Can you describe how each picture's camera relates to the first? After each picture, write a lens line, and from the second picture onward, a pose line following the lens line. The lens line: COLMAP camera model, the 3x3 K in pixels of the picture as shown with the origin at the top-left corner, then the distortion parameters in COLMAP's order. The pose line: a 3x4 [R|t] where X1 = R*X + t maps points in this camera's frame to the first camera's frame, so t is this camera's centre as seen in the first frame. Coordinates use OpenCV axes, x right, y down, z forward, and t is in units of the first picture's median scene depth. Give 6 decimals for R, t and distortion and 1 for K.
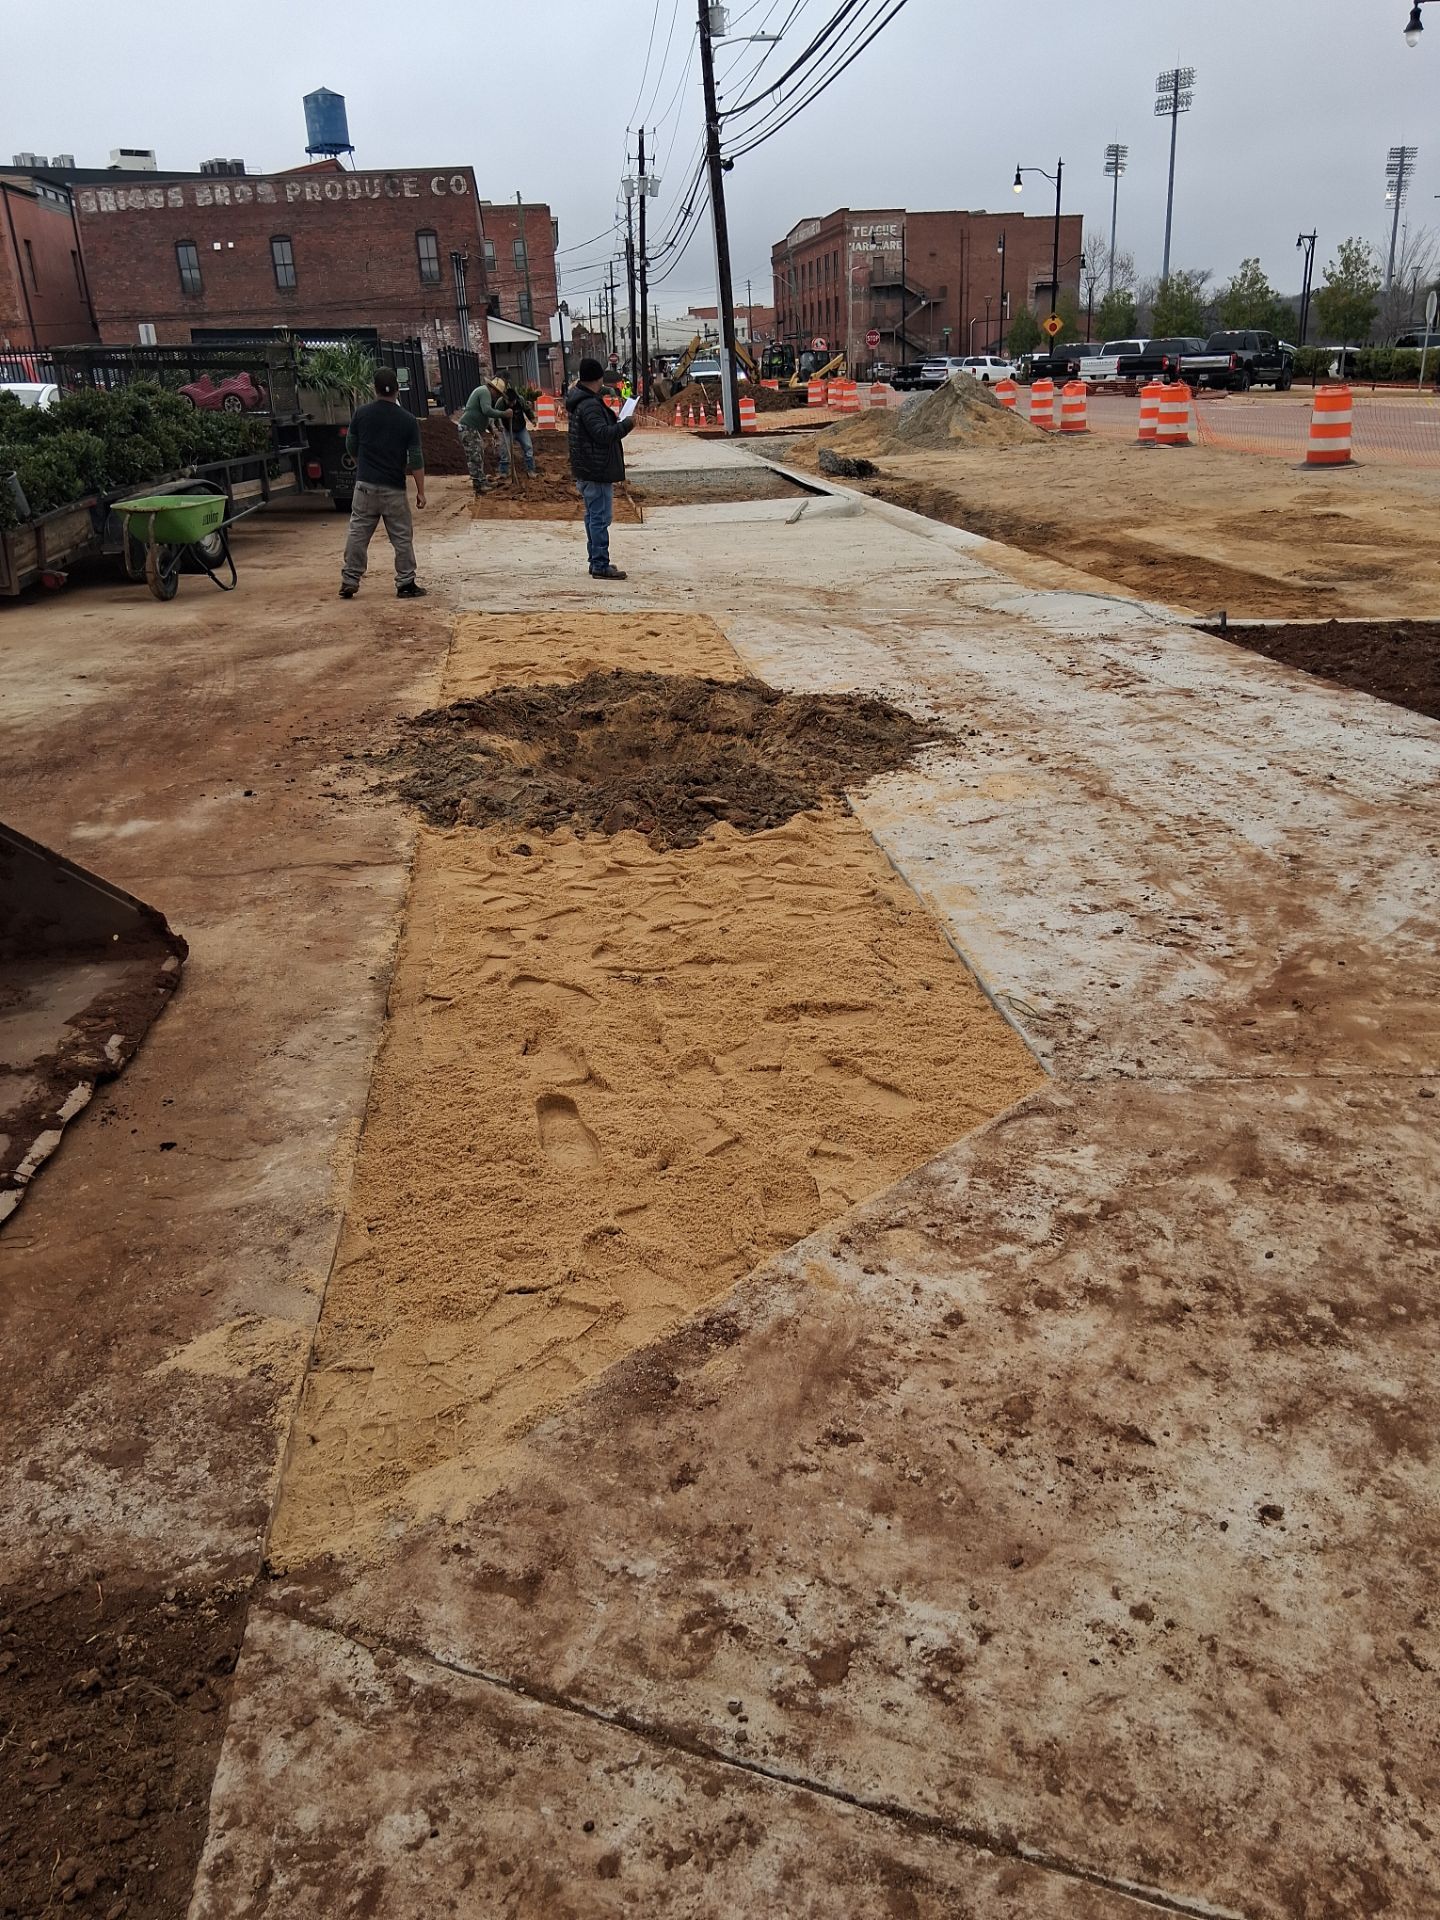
lens RADIAL K [[1384.9, 0, 729.6], [0, 1384.9, 970.0], [0, 0, 1]] dist [0.057507, -0.103882]
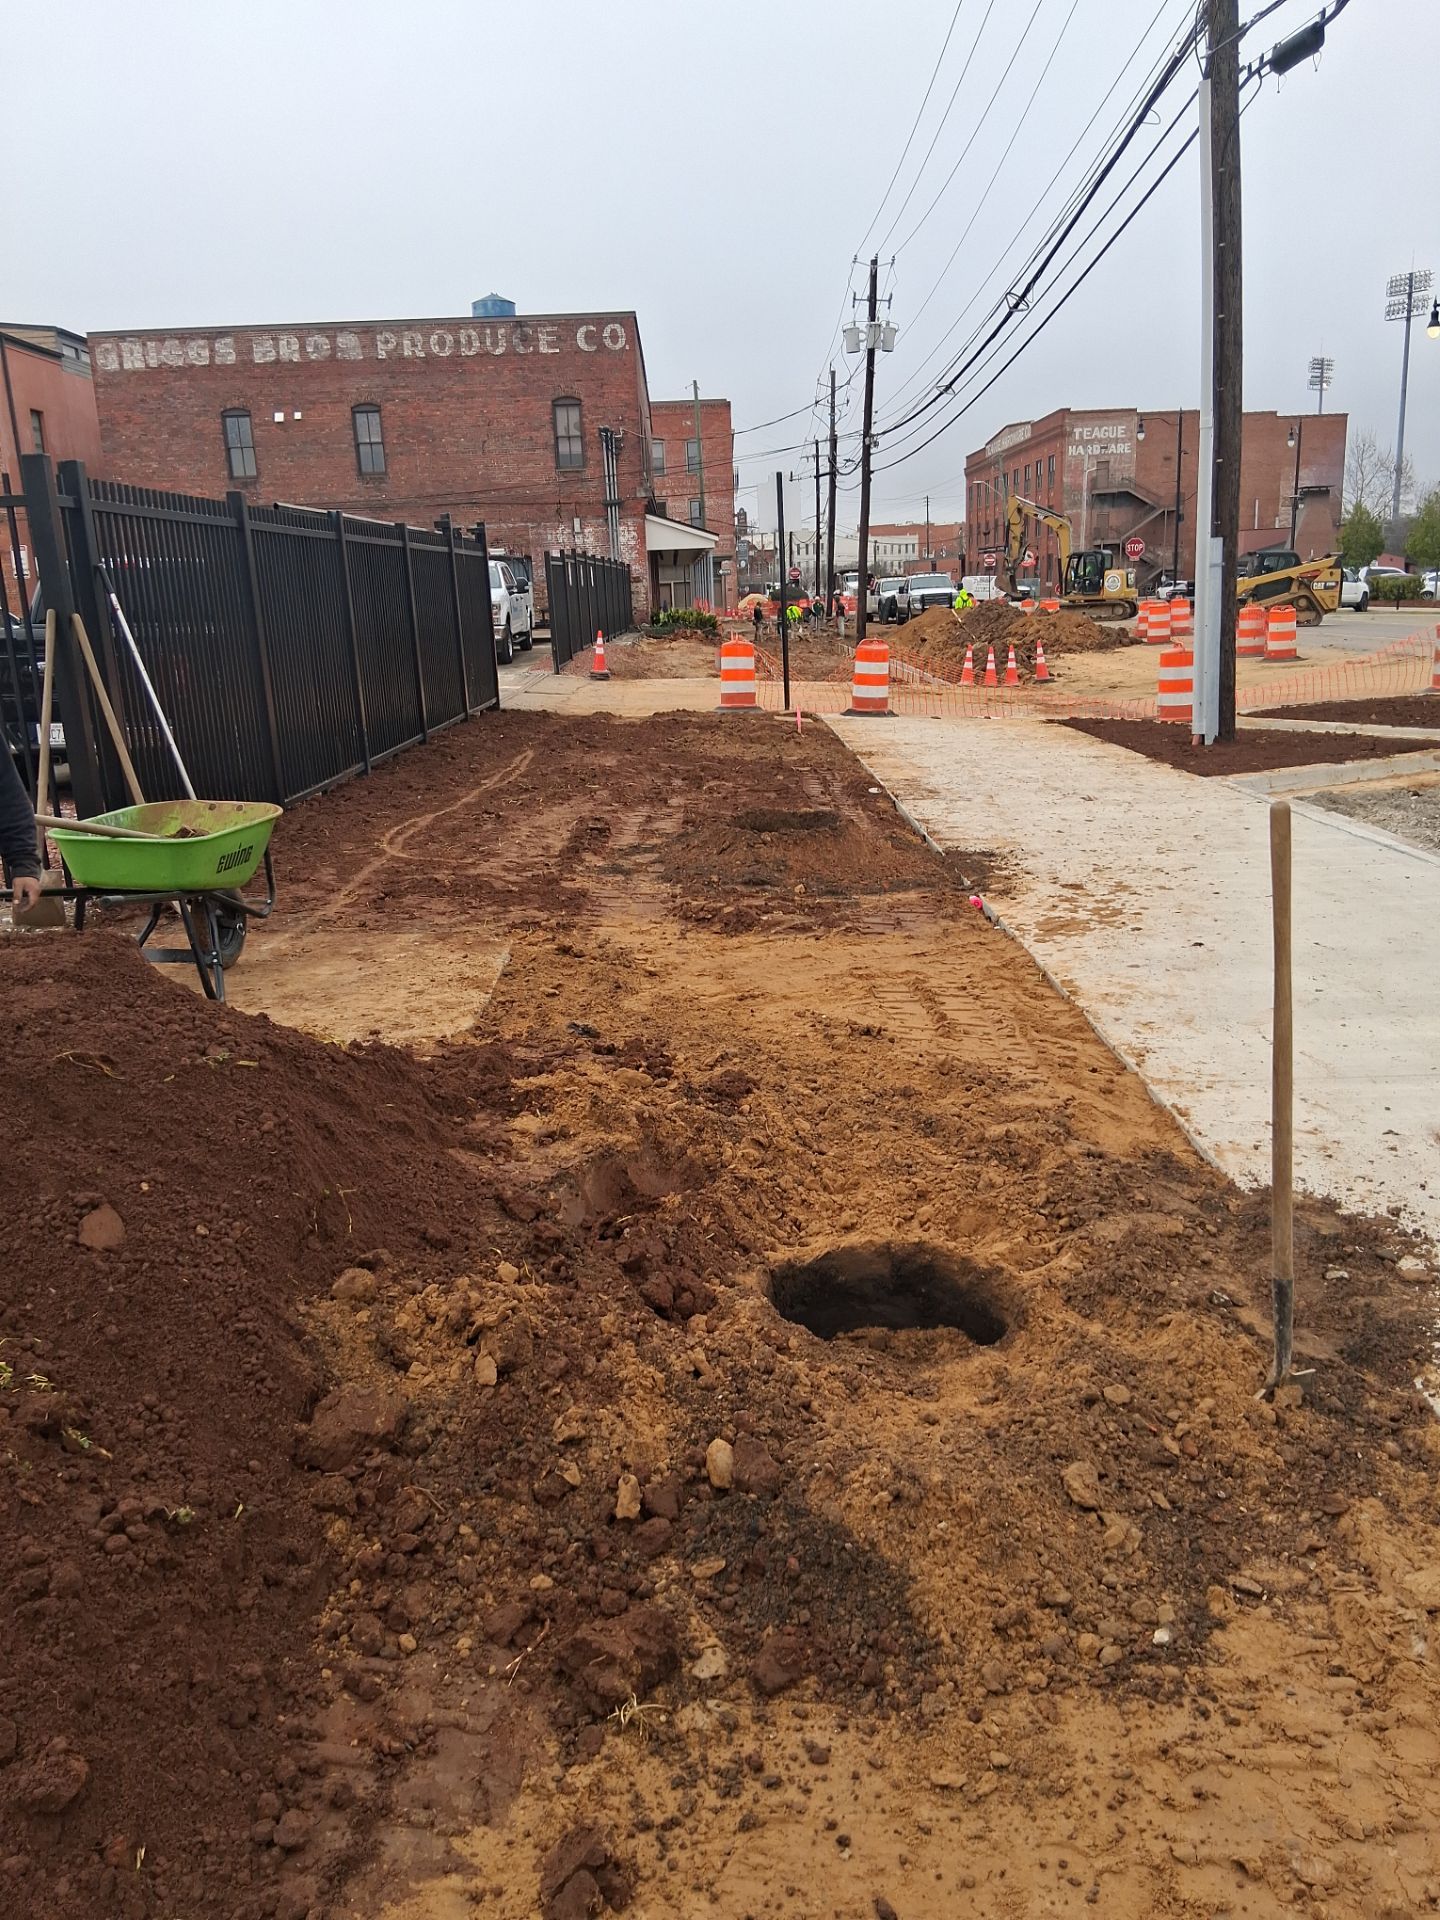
lens RADIAL K [[1384.9, 0, 731.0], [0, 1384.9, 974.6], [0, 0, 1]] dist [0.057507, -0.103882]
pose [[0.994335, 0.032916, -0.101068, -0.050235], [-0.046037, 0.990396, -0.130367, -0.143562], [0.095806, 0.134281, 0.986301, 0.332466]]
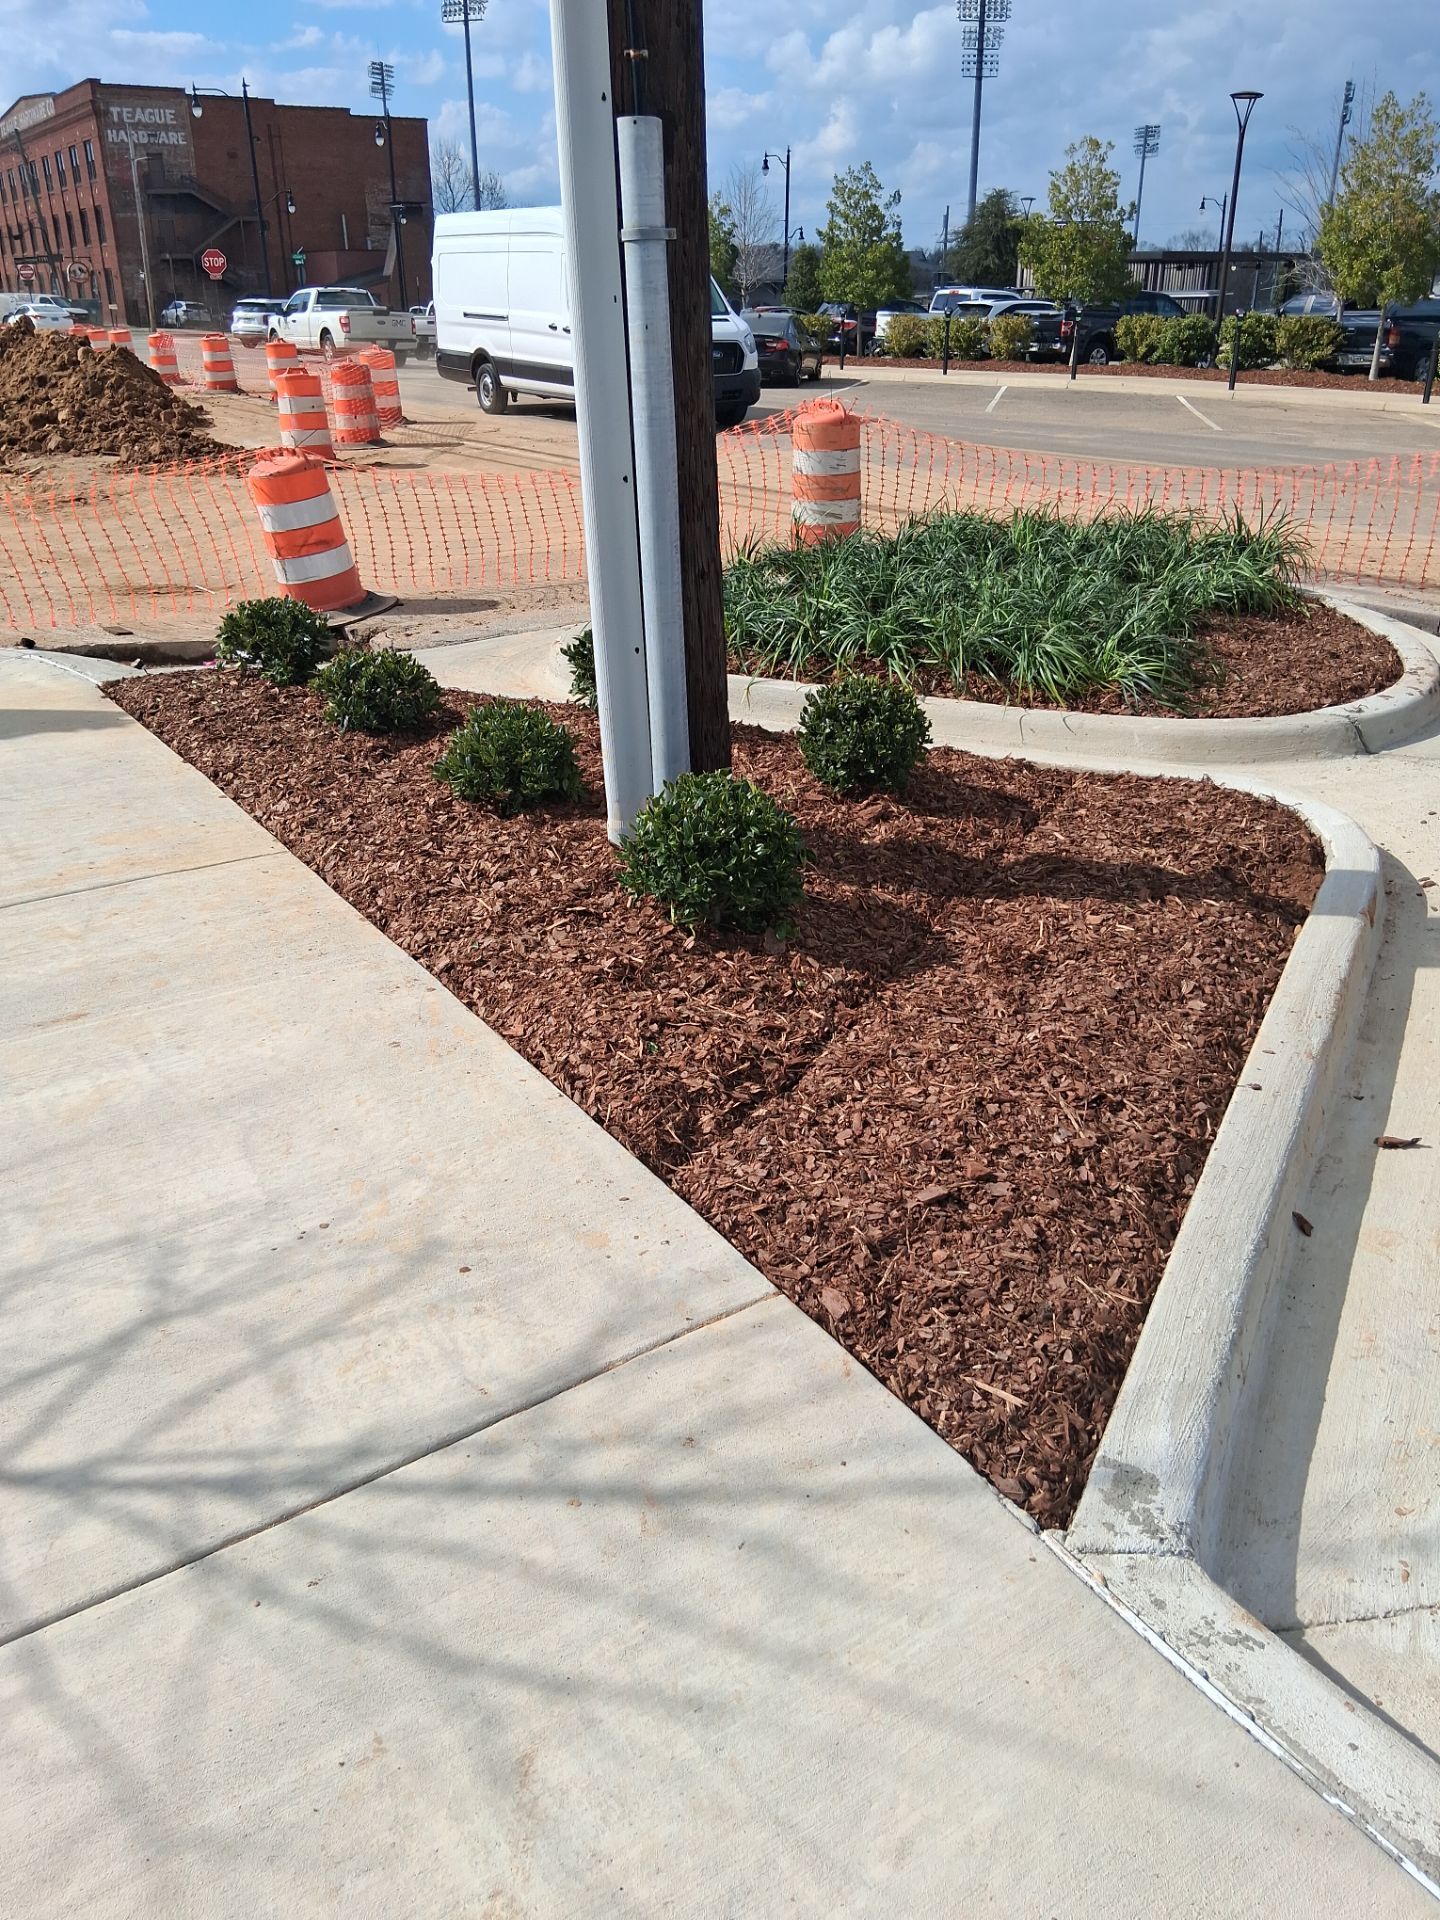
lens RADIAL K [[1384.9, 0, 732.4], [0, 1384.9, 976.2], [0, 0, 1]] dist [0.057507, -0.103882]
pose [[0.882067, -0.162605, 0.442174, -0.026095], [0.147482, 0.986680, 0.068640, -0.210797], [-0.447446, 0.004668, 0.894299, 0.490212]]
